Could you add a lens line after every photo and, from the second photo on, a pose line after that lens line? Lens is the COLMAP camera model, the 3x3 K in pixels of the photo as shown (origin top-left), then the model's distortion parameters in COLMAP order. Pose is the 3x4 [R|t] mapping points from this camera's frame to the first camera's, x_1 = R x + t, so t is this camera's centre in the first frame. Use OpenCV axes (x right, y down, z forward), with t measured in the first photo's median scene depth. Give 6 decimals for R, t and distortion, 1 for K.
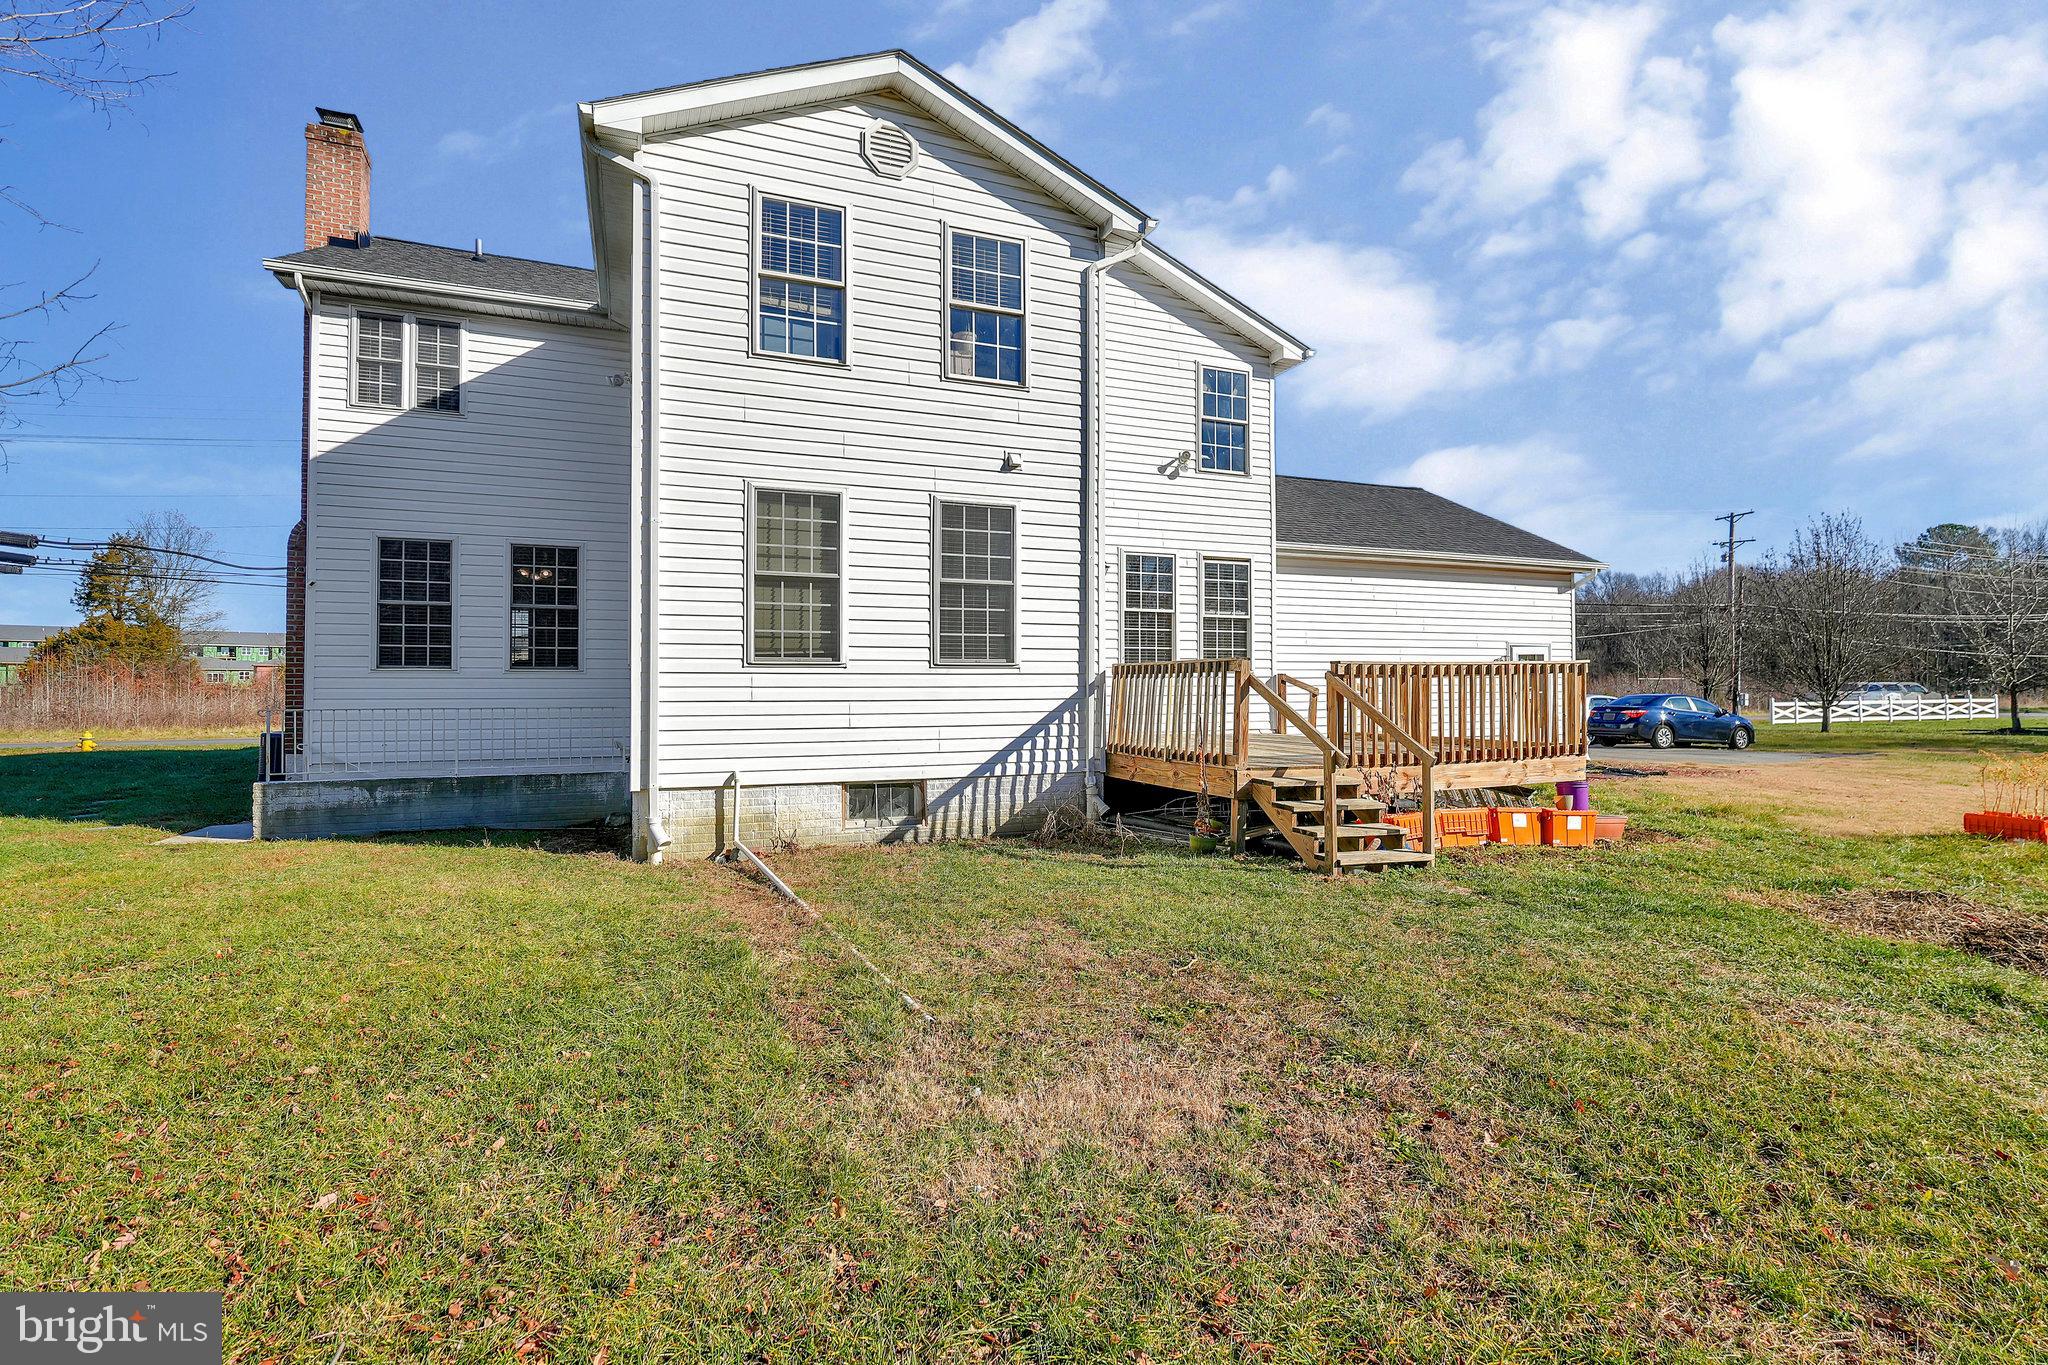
lens RADIAL K [[949.7, 0, 1023.7], [0, 949.7, 622.7], [0, 0, 1]] dist [-0.003447, 0.000134]
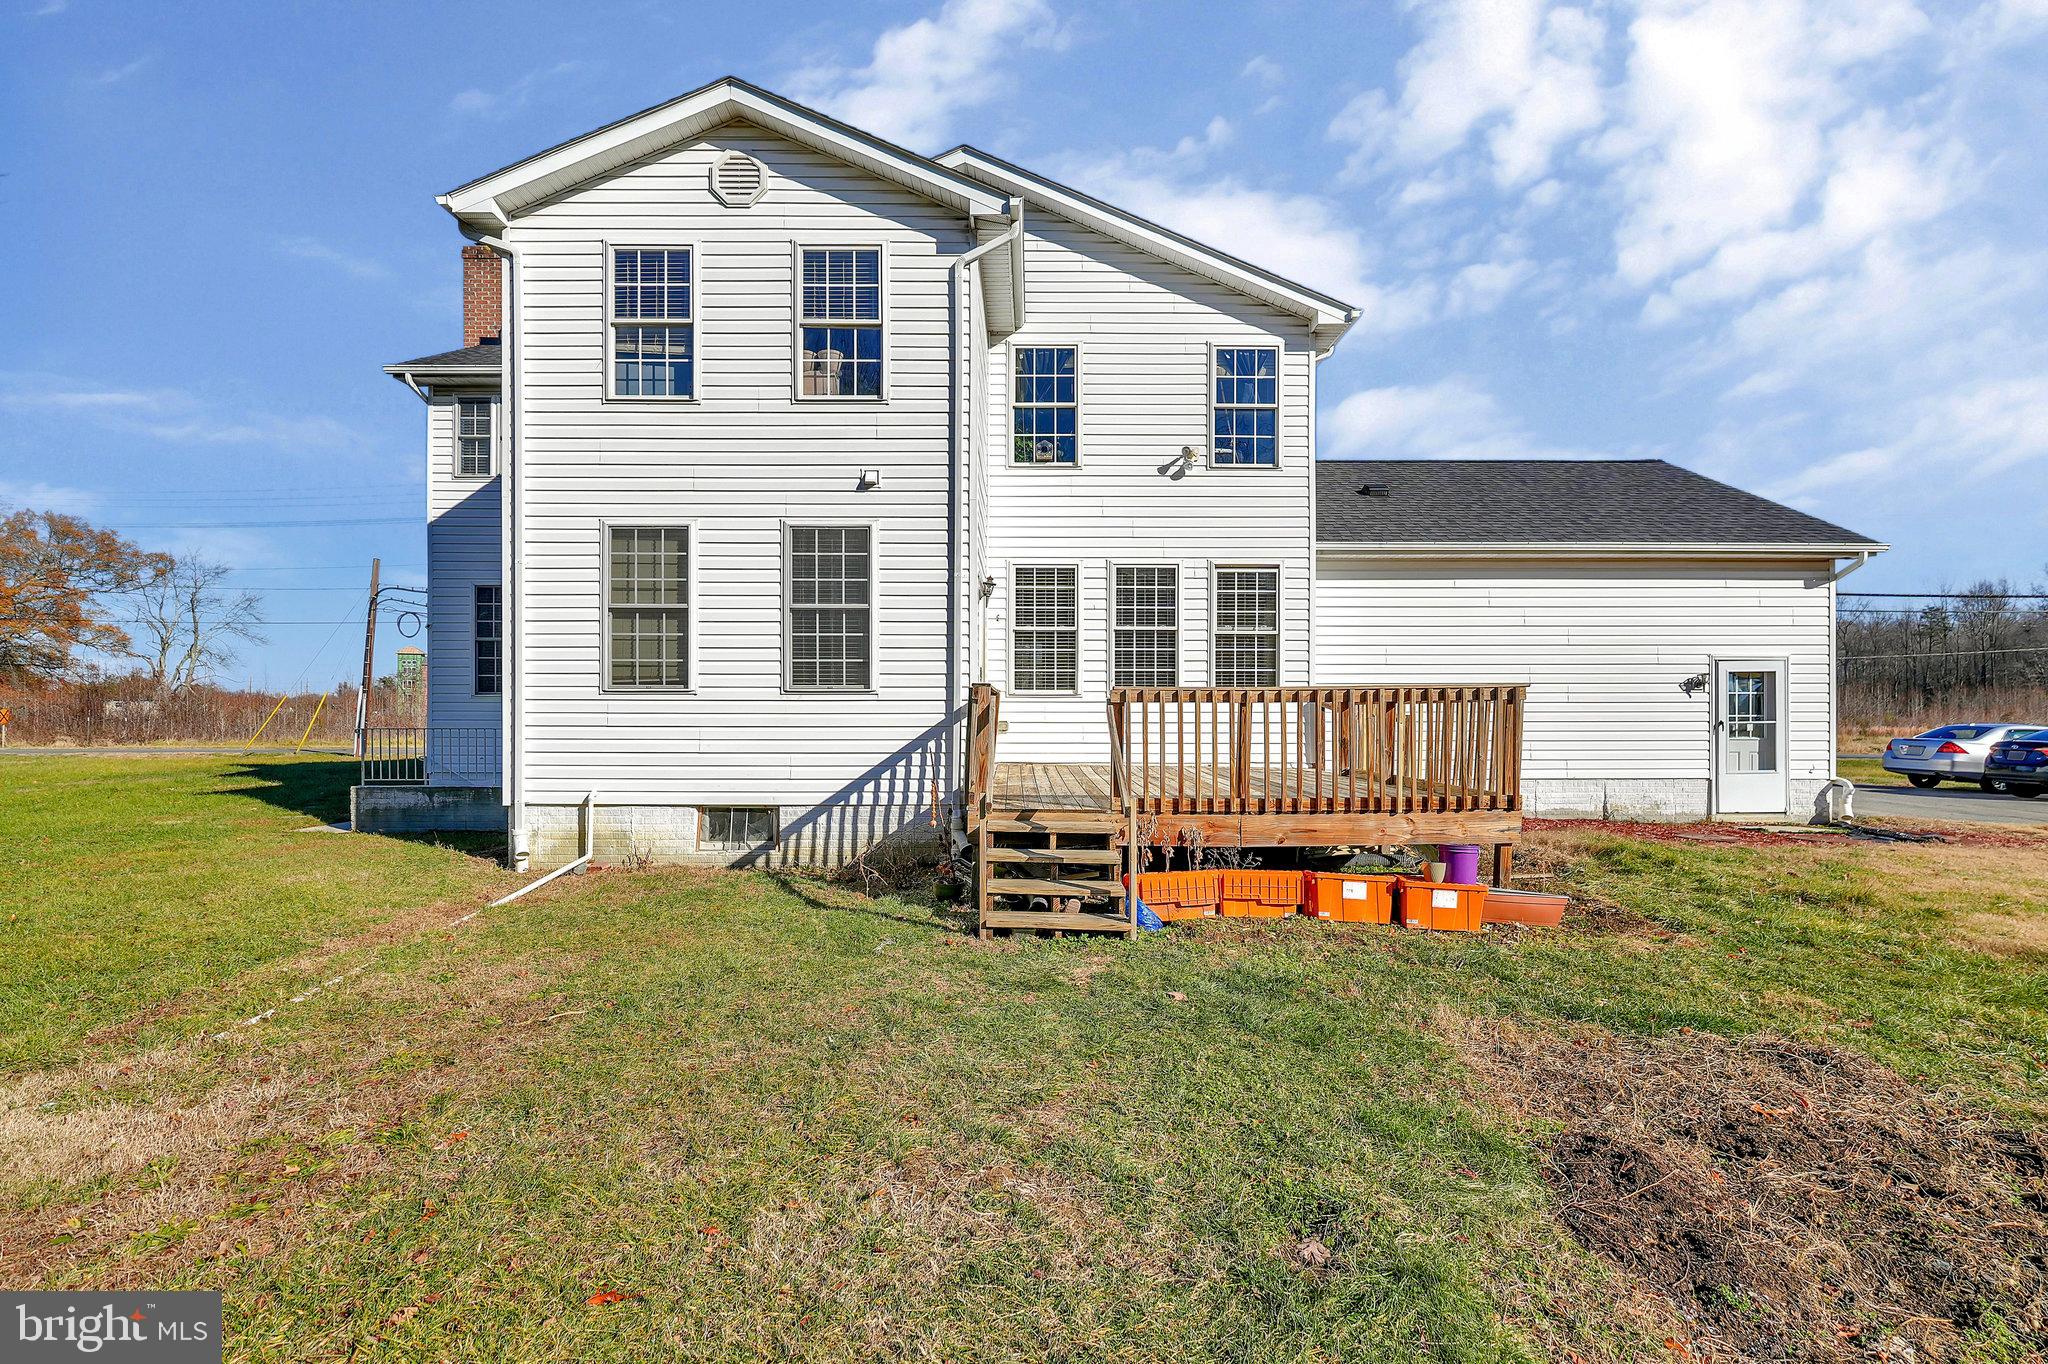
lens RADIAL K [[957.0, 0, 1018.0], [0, 957.0, 661.1], [0, 0, 1]] dist [-0.002940, 0.000661]
pose [[0.929148, -0.014208, -0.369435, 0.488796], [0.021260, 0.999661, 0.015023, 0.002844], [0.369097, -0.021812, 0.929135, 0.153851]]
